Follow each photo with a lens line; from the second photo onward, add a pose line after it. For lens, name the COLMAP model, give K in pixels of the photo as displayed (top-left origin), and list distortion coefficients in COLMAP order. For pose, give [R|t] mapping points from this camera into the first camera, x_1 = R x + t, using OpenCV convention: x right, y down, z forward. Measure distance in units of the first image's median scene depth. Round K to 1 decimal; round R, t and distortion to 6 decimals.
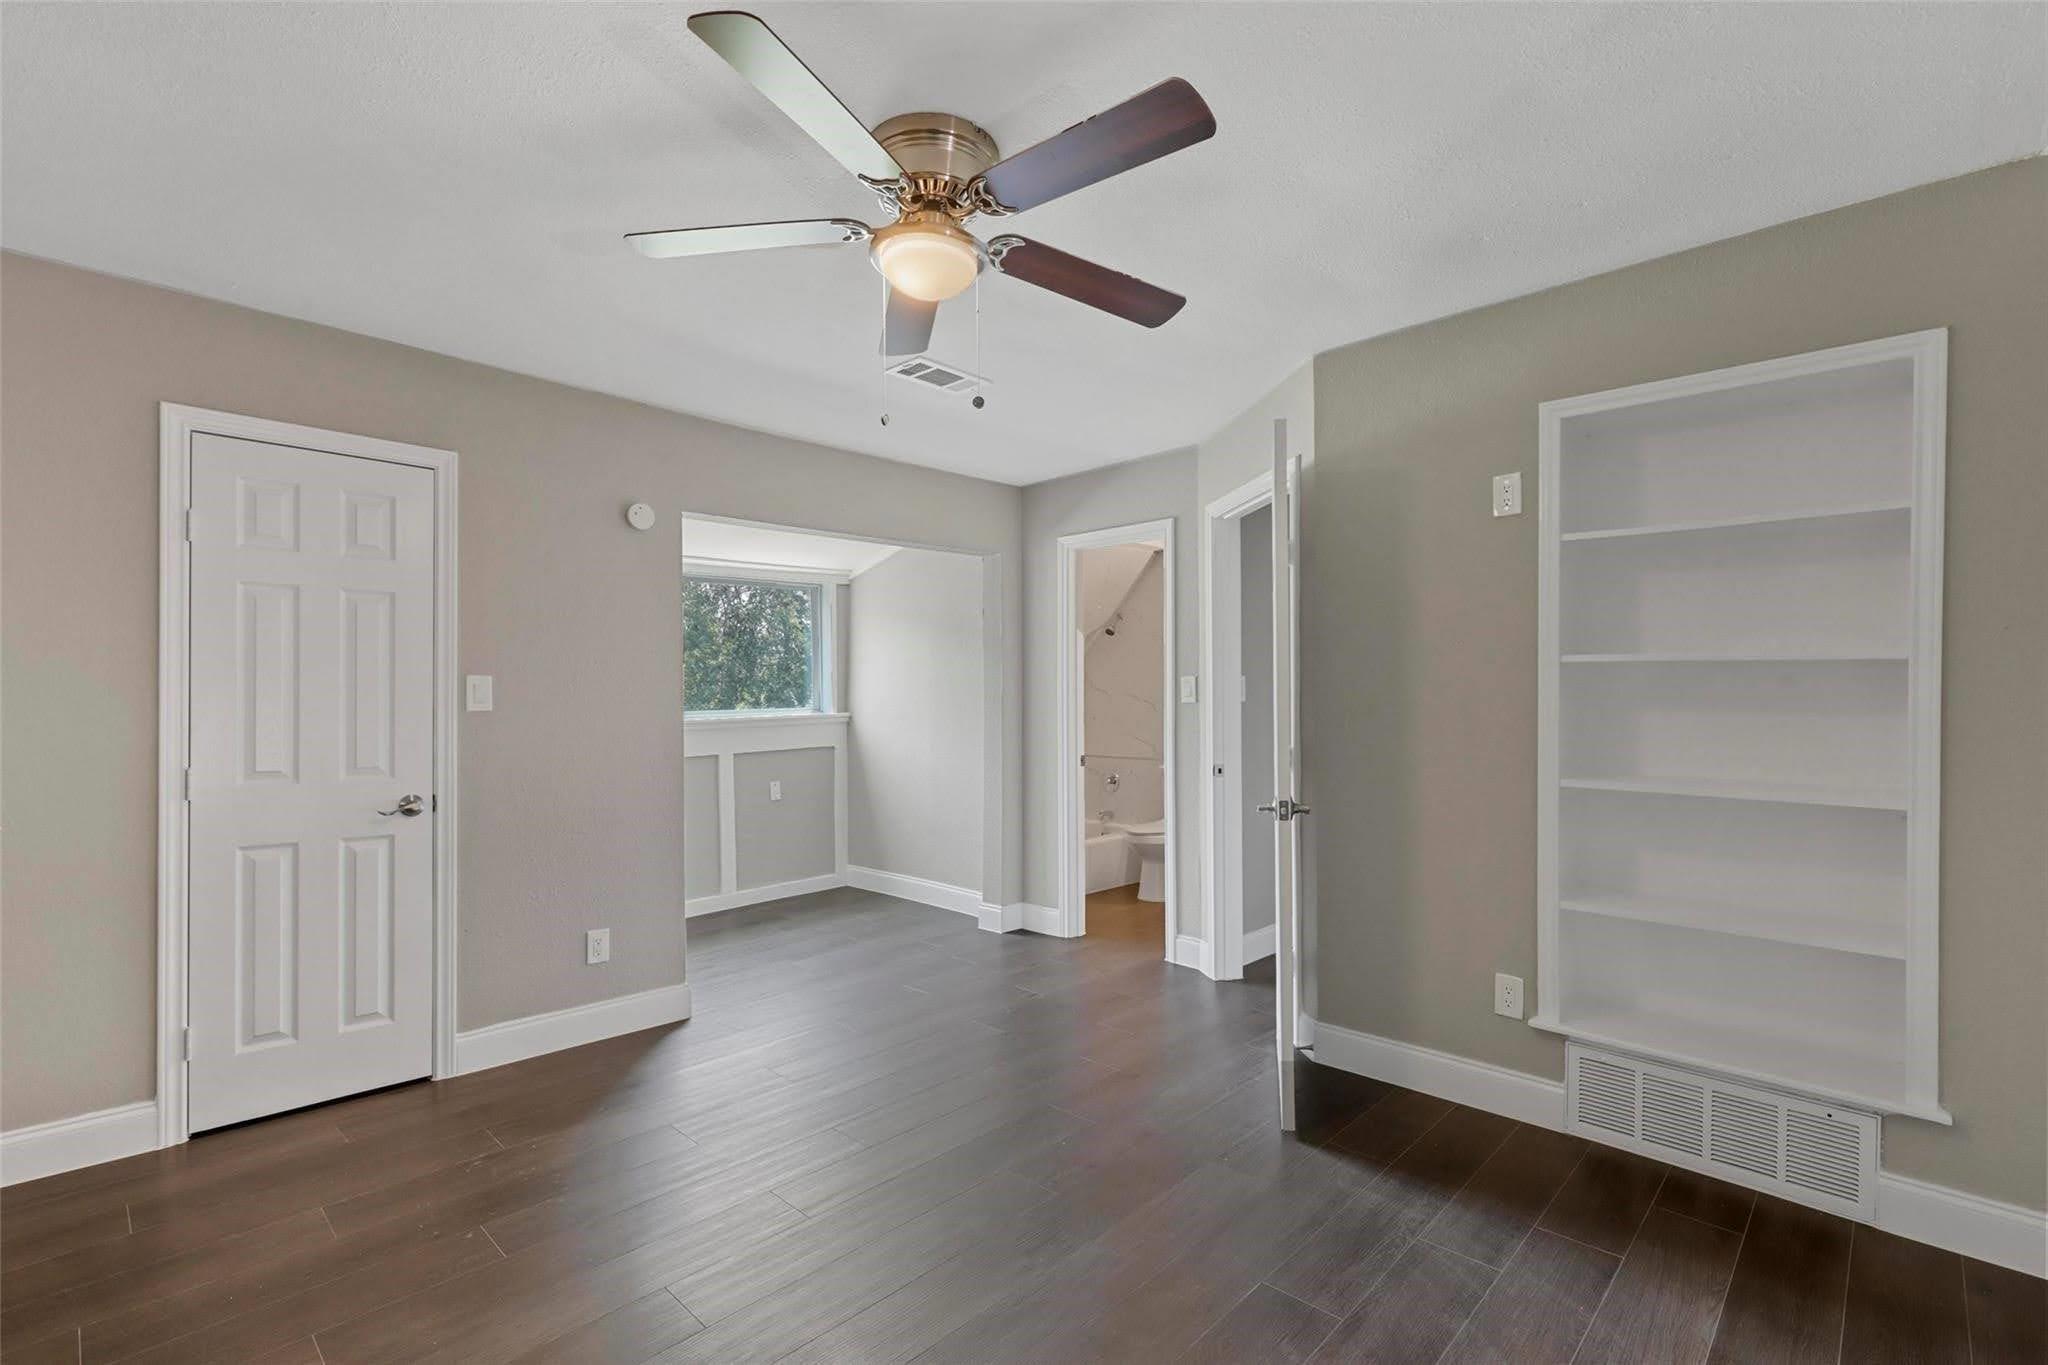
lens RADIAL K [[922.6, 0, 1027.0], [0, 922.6, 688.0], [0, 0, 1]] dist [0.000128, -0.000642]
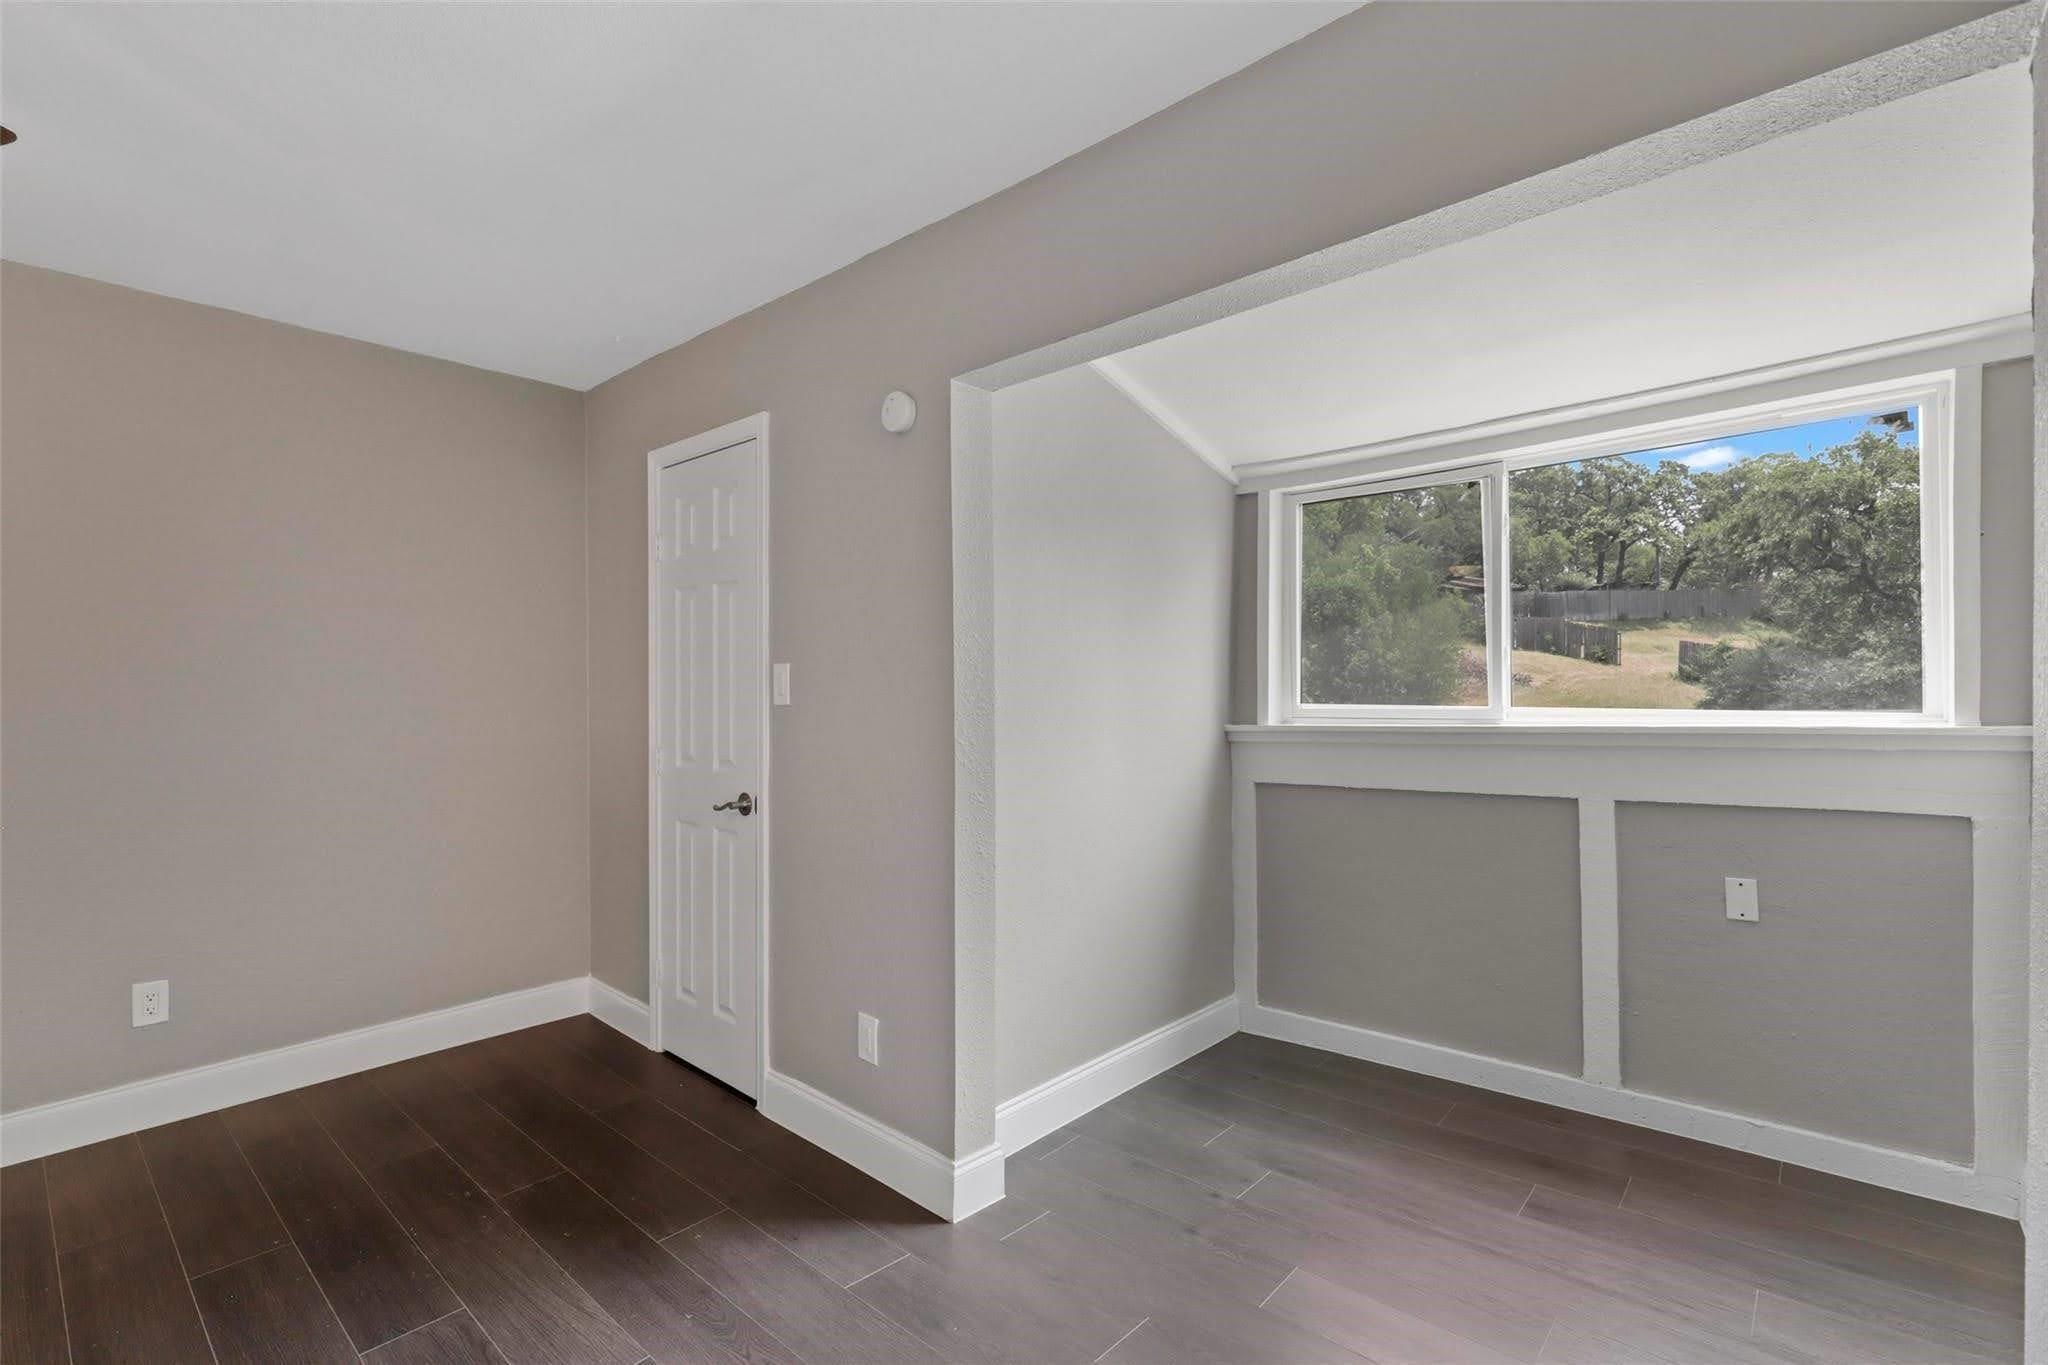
lens RADIAL K [[930.8, 0, 1018.7], [0, 930.8, 690.6], [0, 0, 1]] dist [0.000500, -0.000266]
pose [[0.044236, 0.005086, -0.999008, 0.279657], [0.015034, 0.999870, 0.005756, 0.010279], [0.998908, -0.015273, 0.044154, 1.184956]]
